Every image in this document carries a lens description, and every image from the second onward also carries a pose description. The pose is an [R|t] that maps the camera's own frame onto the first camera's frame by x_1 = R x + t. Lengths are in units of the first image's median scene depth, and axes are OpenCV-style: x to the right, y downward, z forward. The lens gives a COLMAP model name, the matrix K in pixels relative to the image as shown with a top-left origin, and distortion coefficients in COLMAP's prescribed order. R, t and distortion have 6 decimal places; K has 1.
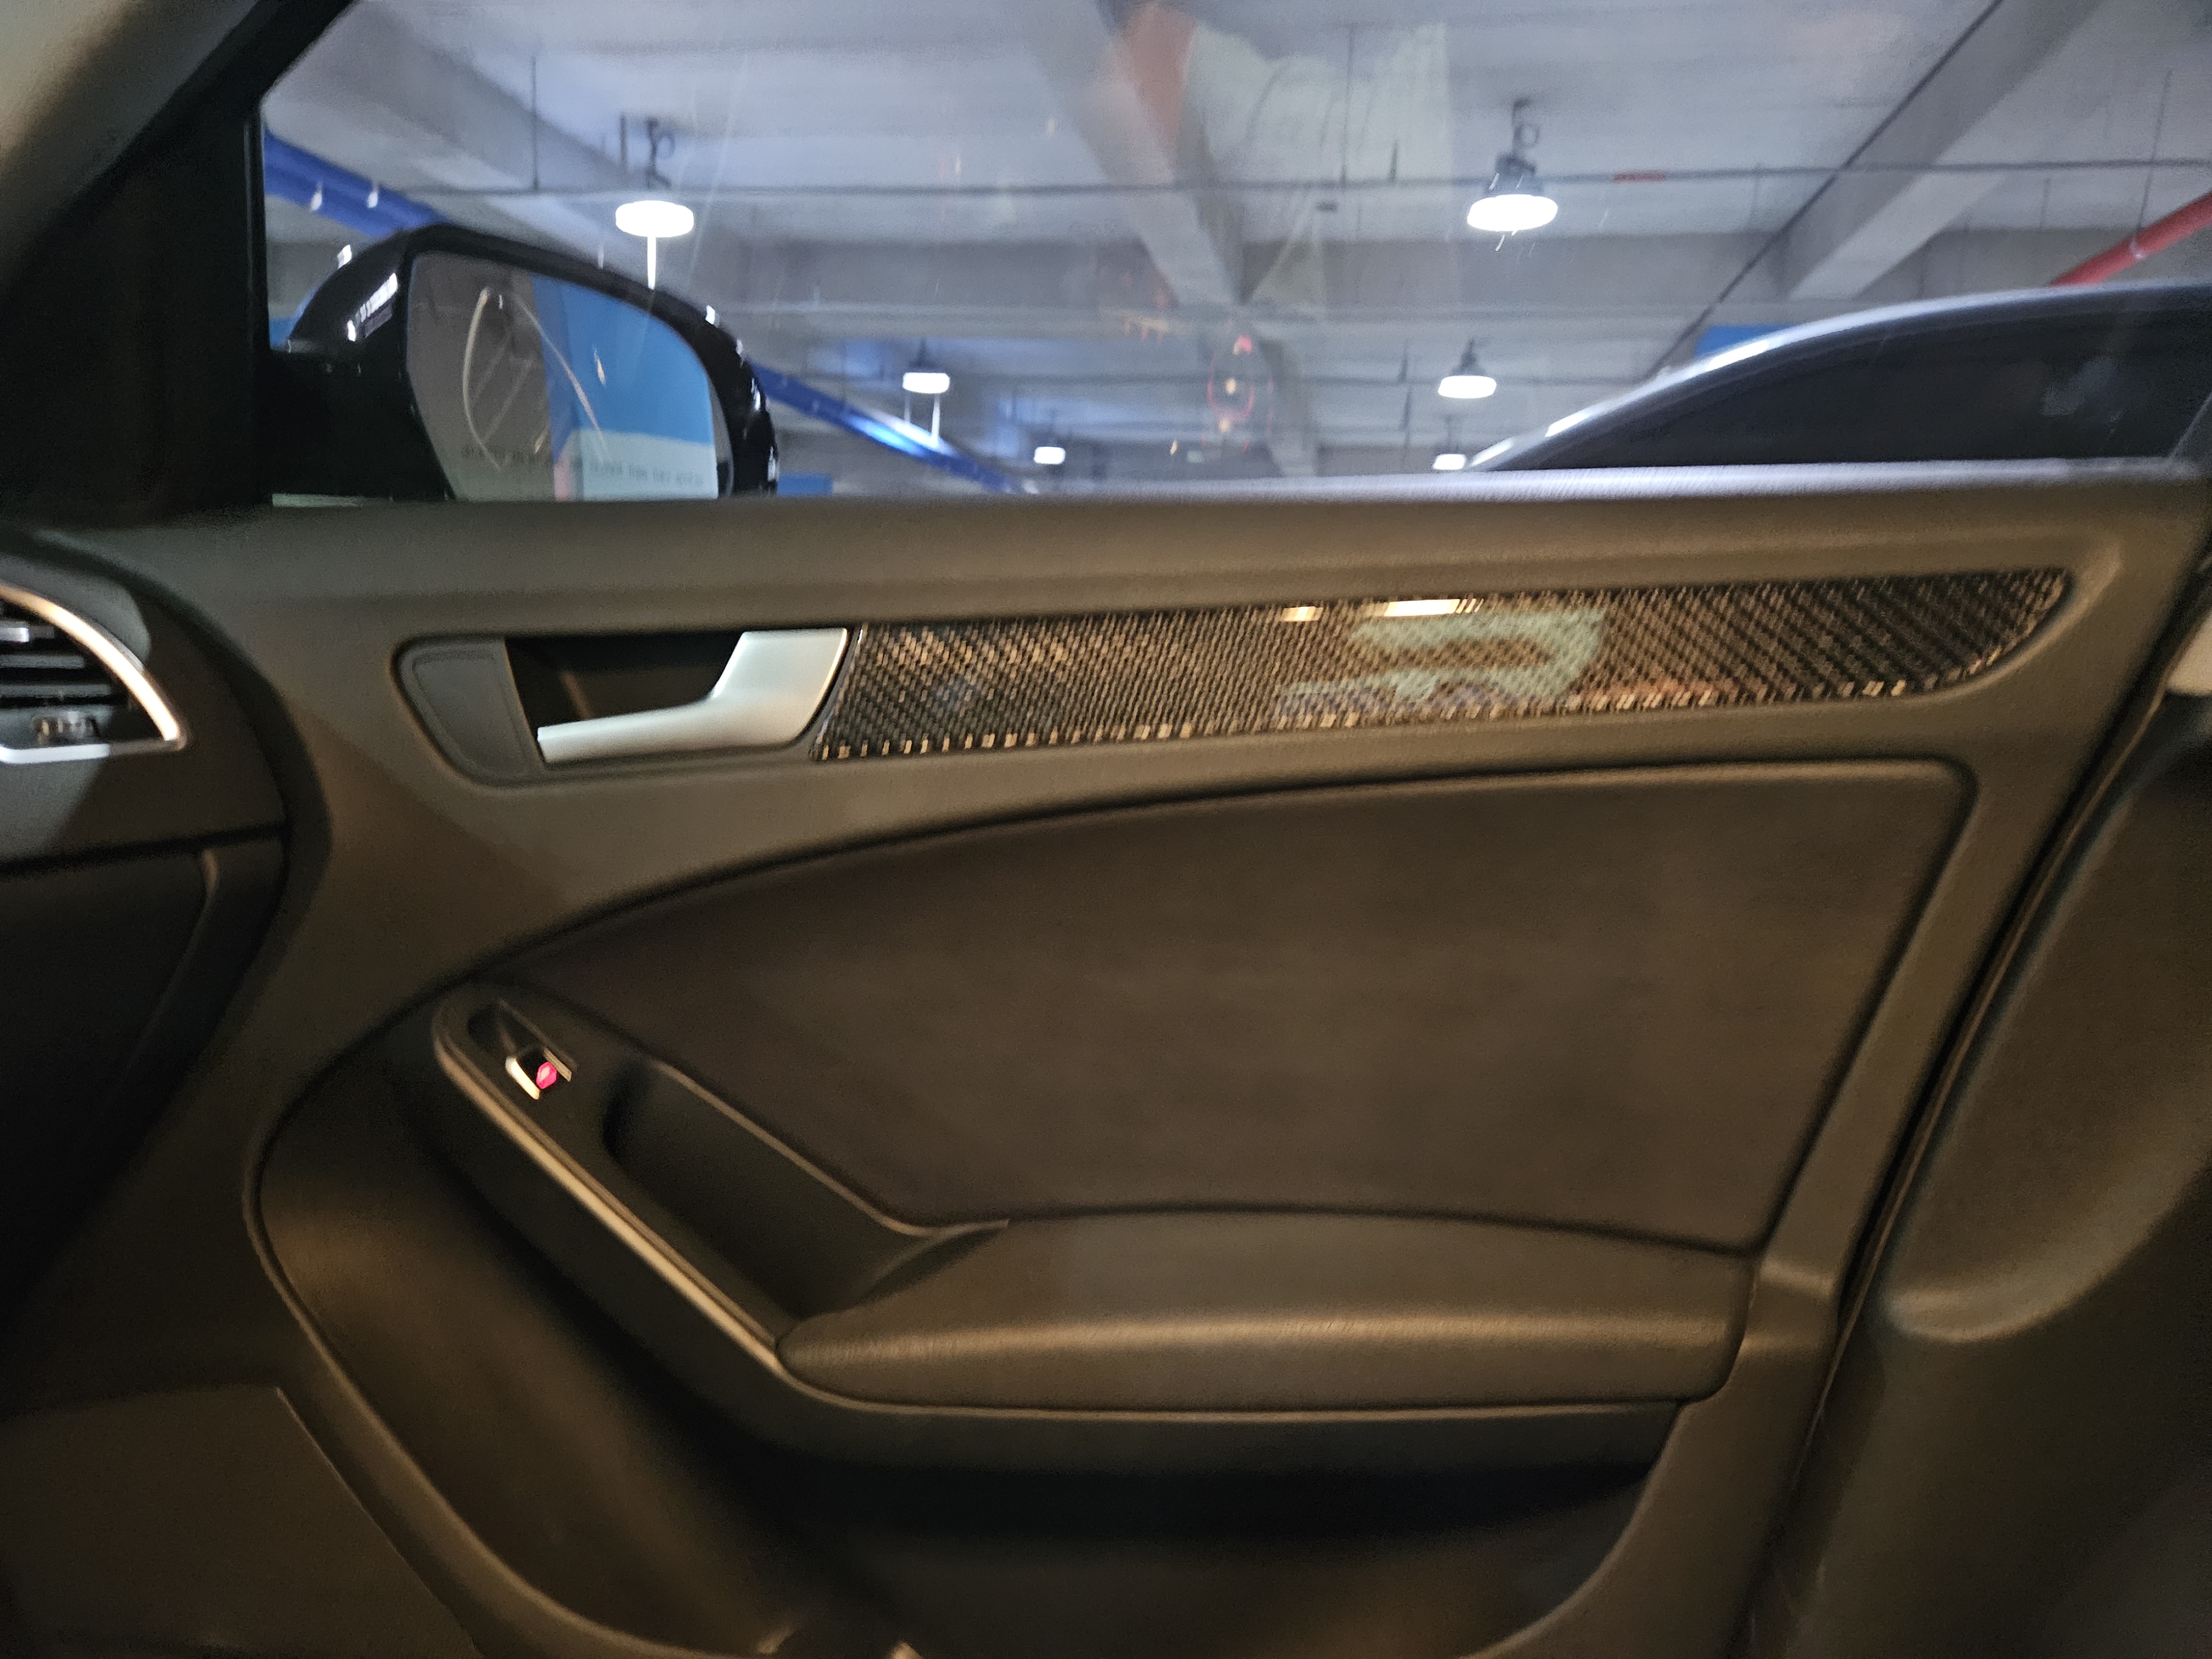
lens RADIAL K [[1500.6, 0, 1111.2], [0, 1500.6, 844.6], [0, 0, 1]] dist [0.047027, -0.044367]
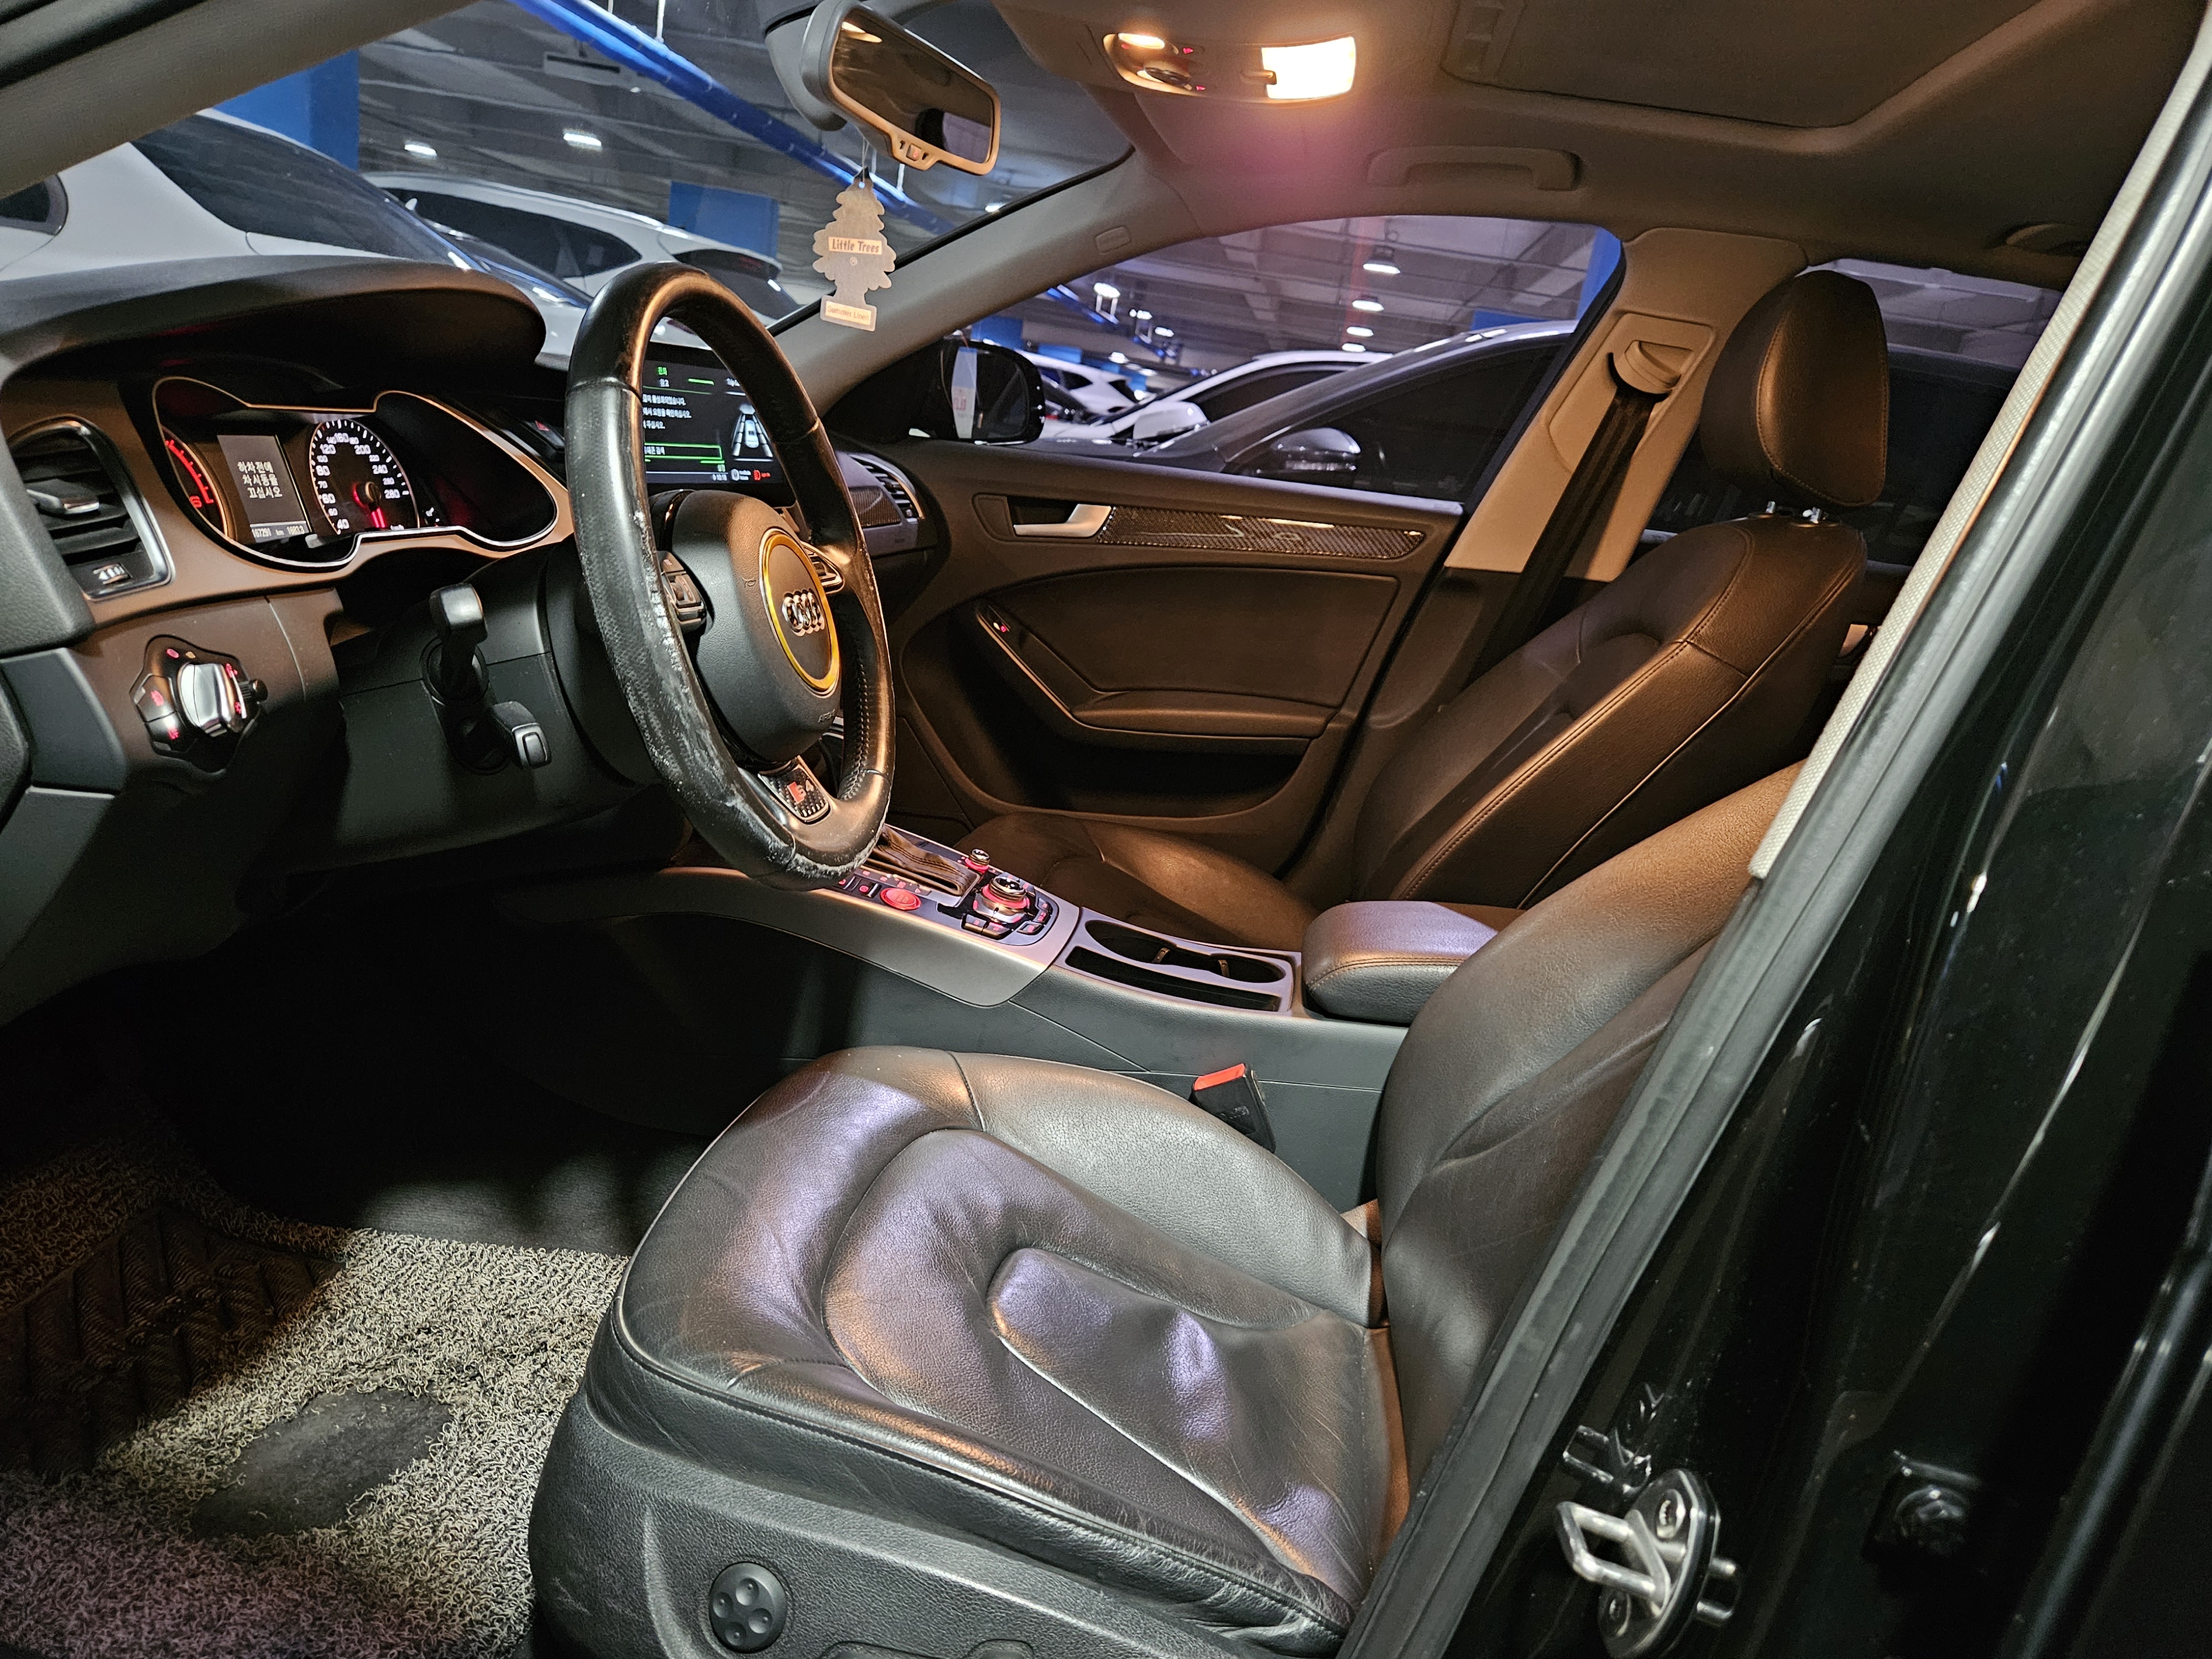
lens RADIAL K [[1496.1, 0, 1098.7], [0, 1496.1, 847.5], [0, 0, 1]] dist [0.050434, -0.051064]
pose [[0.992712, 0.100005, 0.067247, -0.354445], [-0.108696, 0.983986, 0.141270, 0.142983], [-0.052043, -0.147549, 0.987685, -2.504285]]
